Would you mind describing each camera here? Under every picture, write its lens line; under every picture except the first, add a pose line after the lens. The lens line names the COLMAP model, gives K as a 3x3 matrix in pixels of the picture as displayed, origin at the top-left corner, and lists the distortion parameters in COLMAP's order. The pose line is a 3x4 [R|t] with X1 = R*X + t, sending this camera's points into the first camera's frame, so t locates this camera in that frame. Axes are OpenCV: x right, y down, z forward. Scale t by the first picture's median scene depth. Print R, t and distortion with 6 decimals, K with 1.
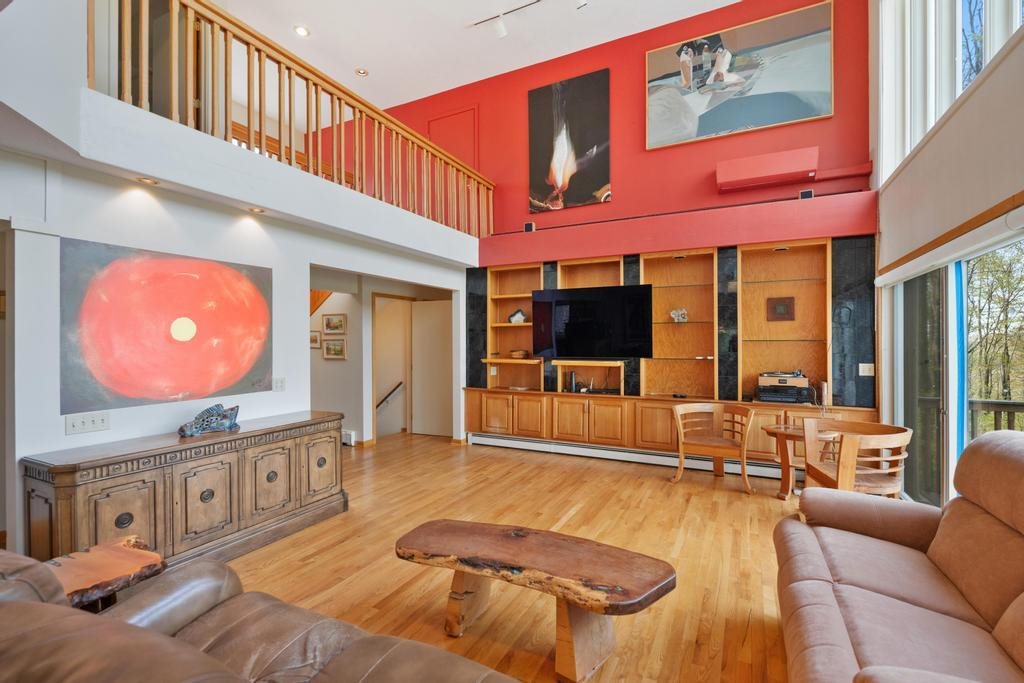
lens RADIAL K [[460.3, 0, 512.0], [0, 460.3, 341.5], [0, 0, 1]] dist [-0.002229, -0.000530]
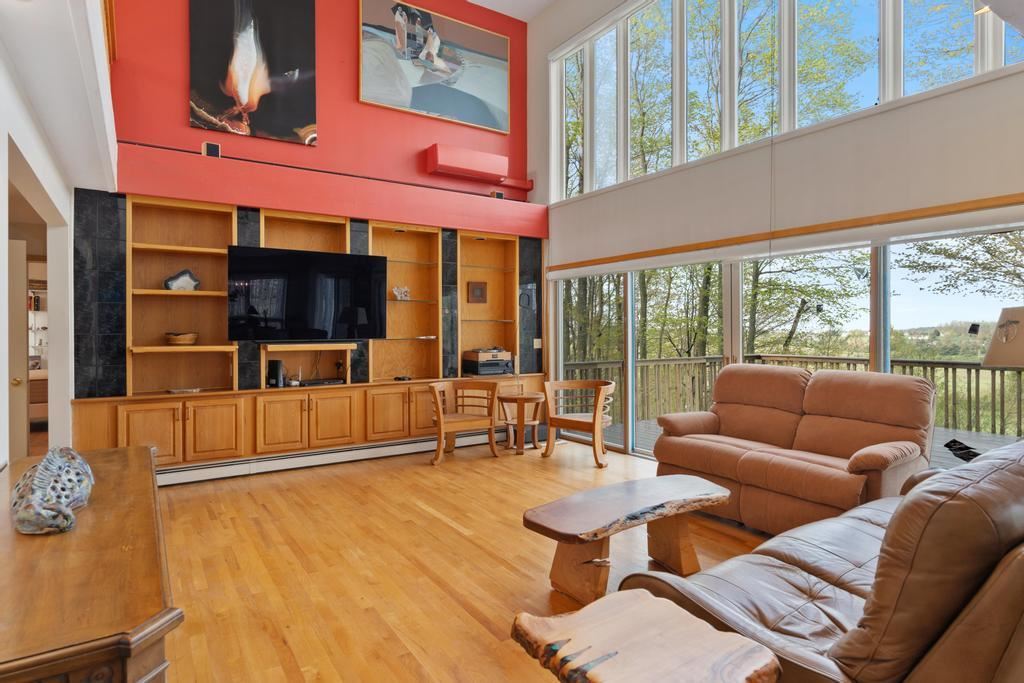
lens RADIAL K [[567.6, 0, 512.7], [0, 567.6, 329.4], [0, 0, 1]] dist [-0.001724, 0.000177]
pose [[0.495022, 0.000281, 0.868881, -0.522840], [0.001982, 0.999997, -0.001453, 0.019528], [-0.868878, 0.002441, 0.495020, 0.229013]]
